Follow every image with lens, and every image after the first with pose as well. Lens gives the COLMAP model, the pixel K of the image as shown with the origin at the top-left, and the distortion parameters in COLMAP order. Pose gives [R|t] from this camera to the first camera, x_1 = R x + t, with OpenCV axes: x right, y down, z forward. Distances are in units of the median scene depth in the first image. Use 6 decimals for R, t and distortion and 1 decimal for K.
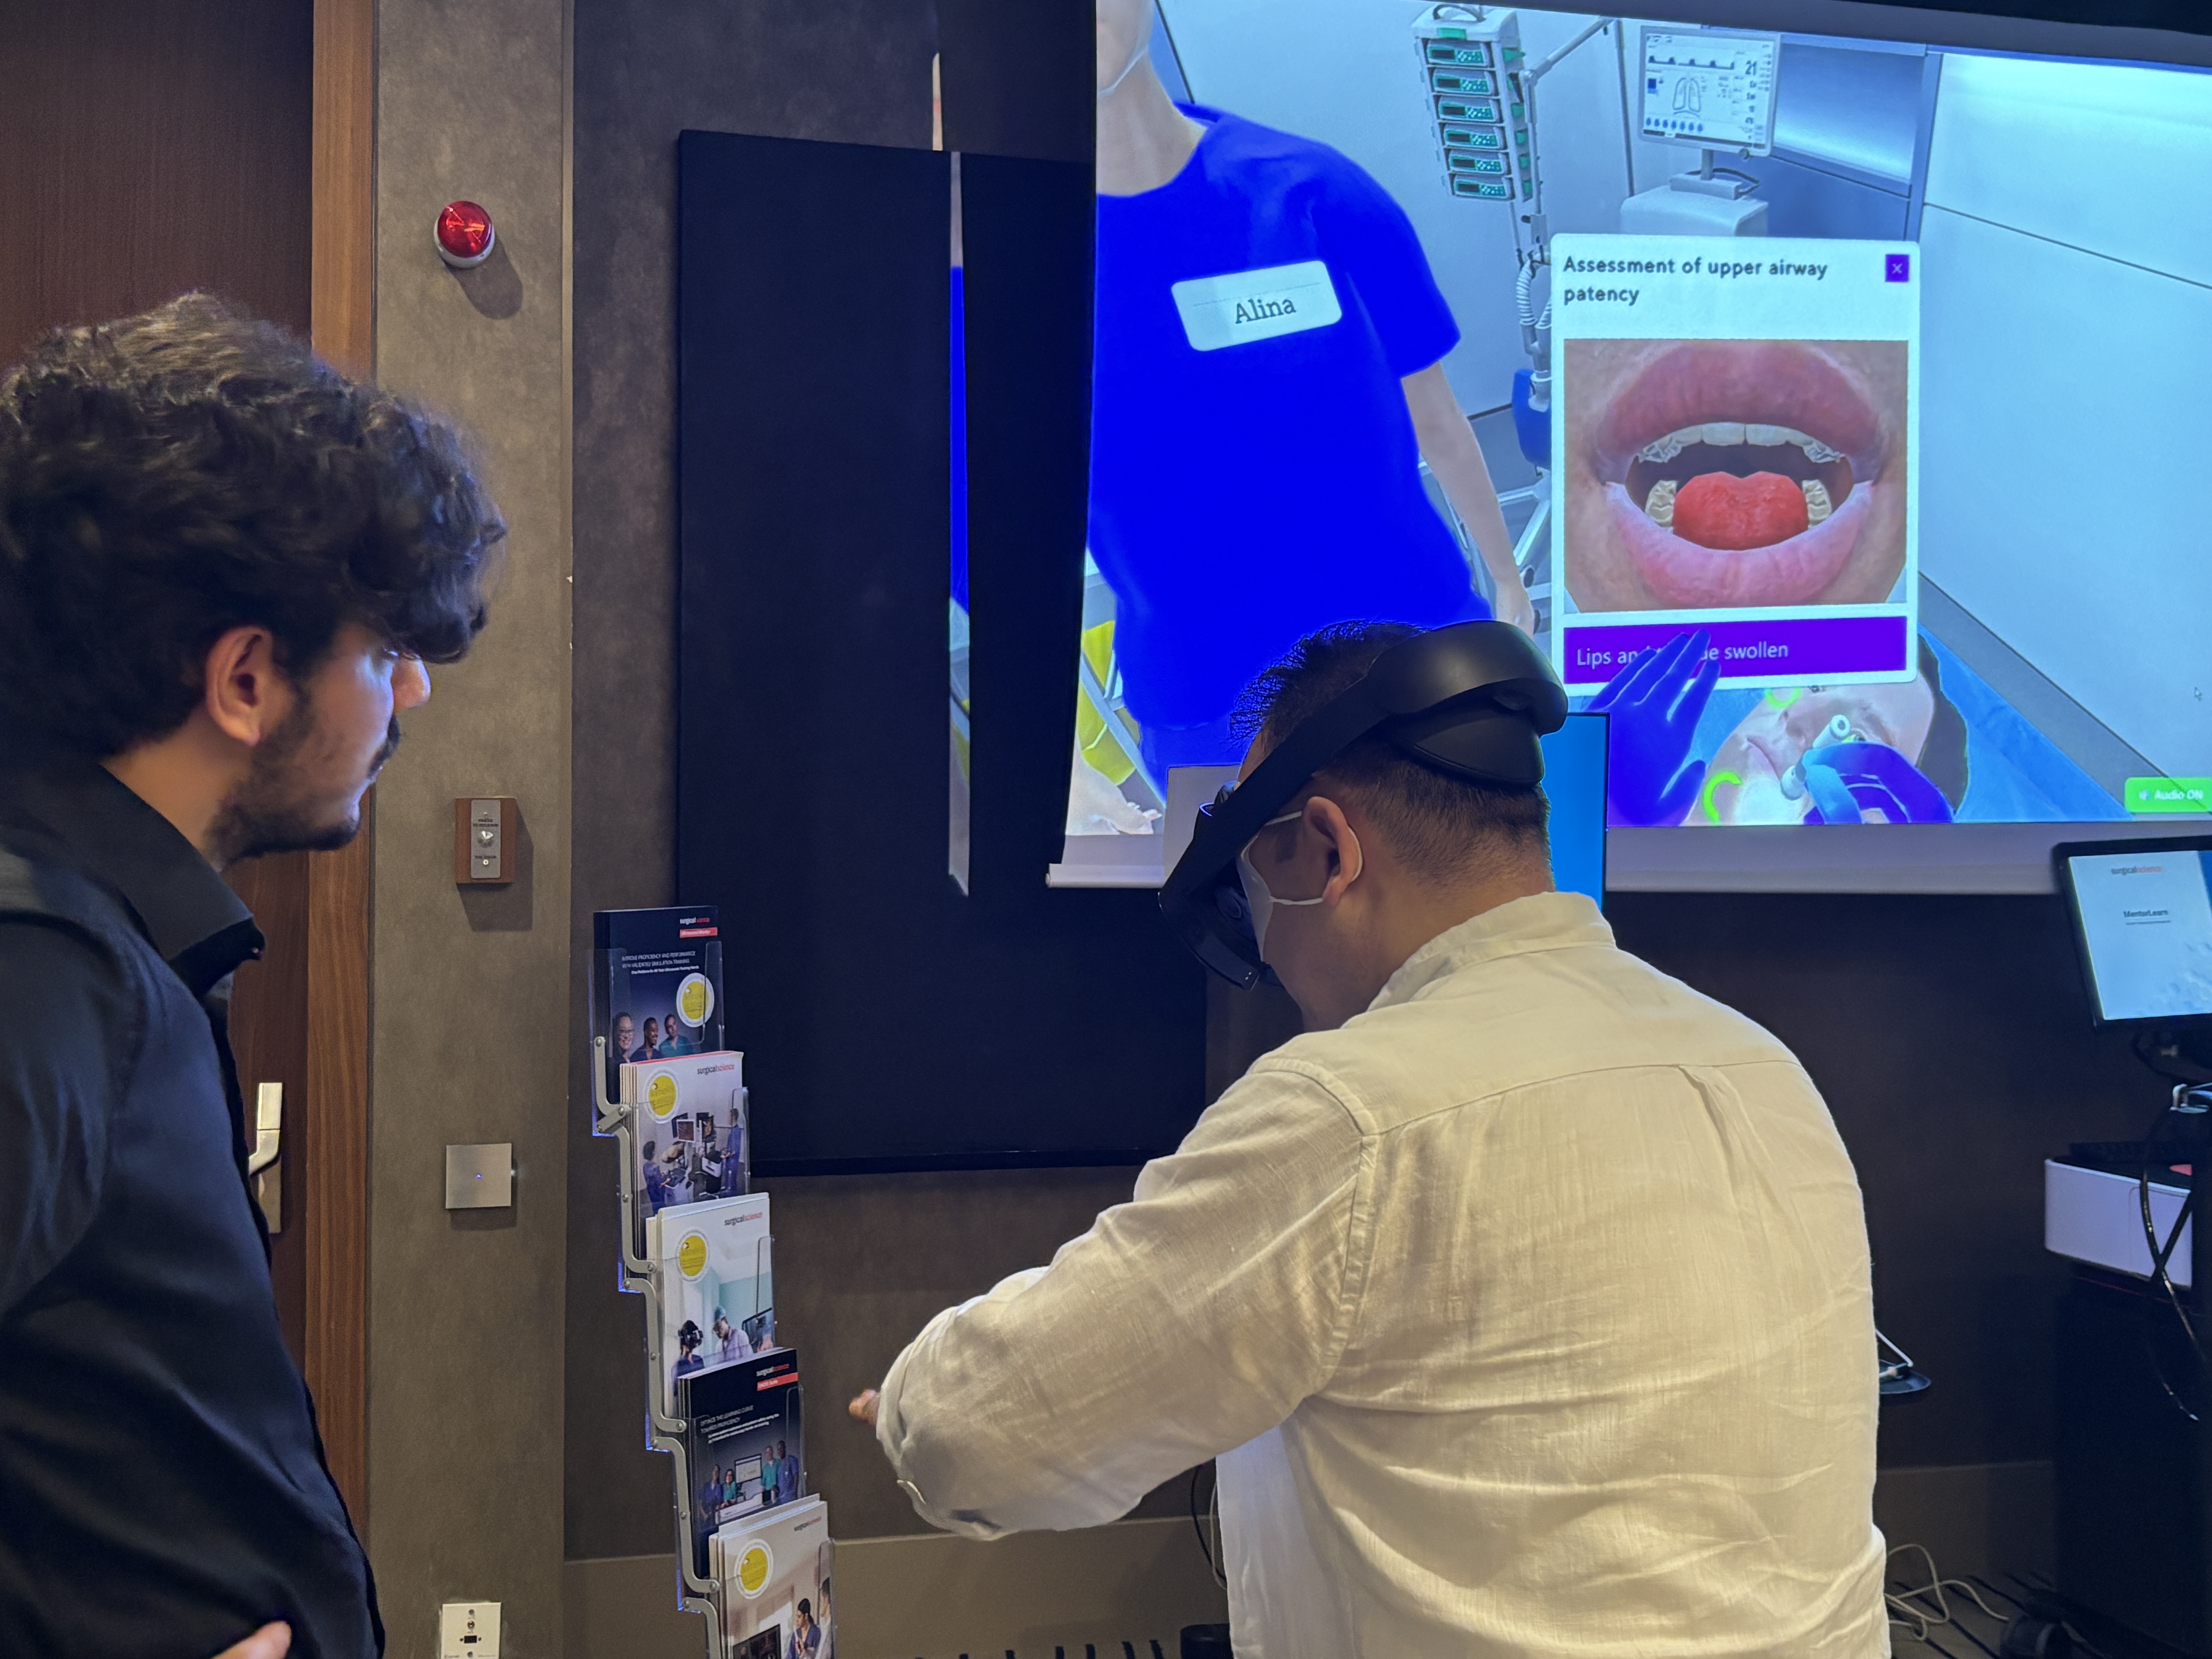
lens RADIAL K [[2468.7, 0, 1102.2], [0, 2468.7, 813.1], [0, 0, 1]] dist [0.051695, 0.000000]
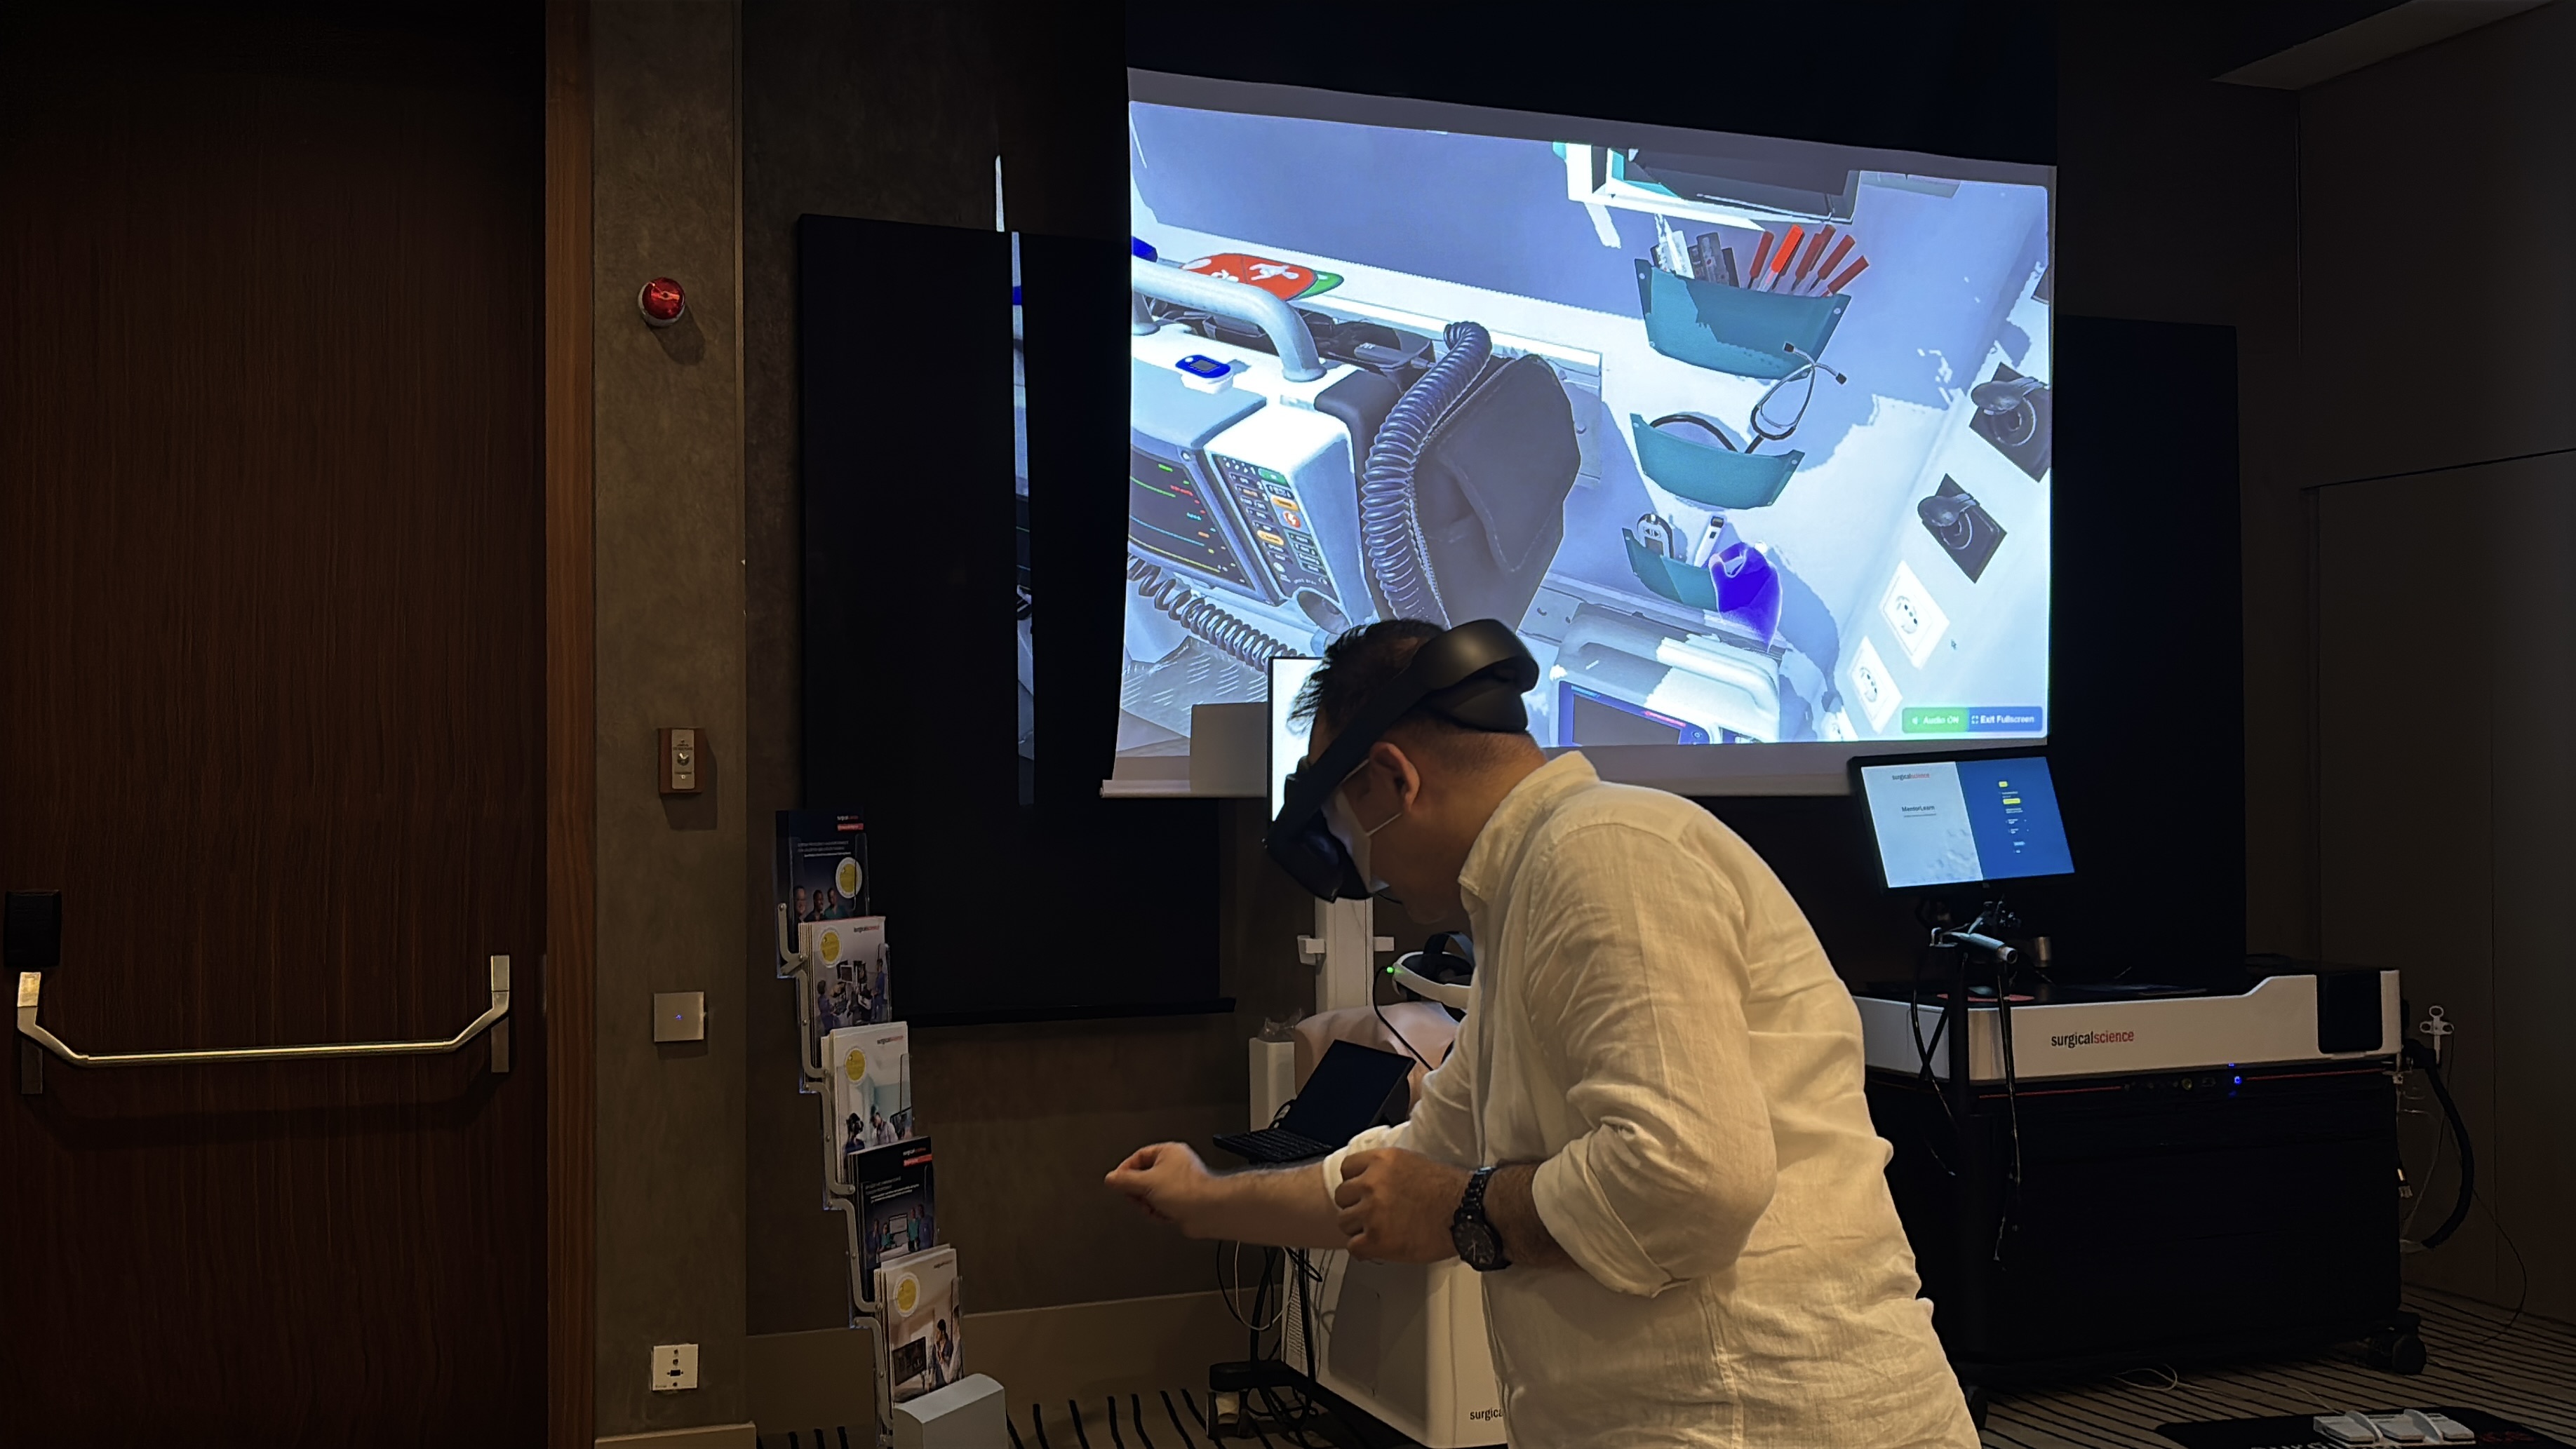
lens RADIAL K [[2432.4, 0, 1292.5], [0, 2432.4, 743.0], [0, 0, 1]] dist [0.125268, 0.000000]
pose [[0.994151, -0.013077, 0.107209, -0.067306], [0.015784, 0.999577, -0.024437, 0.039162], [-0.106844, 0.025987, 0.993936, -0.333721]]
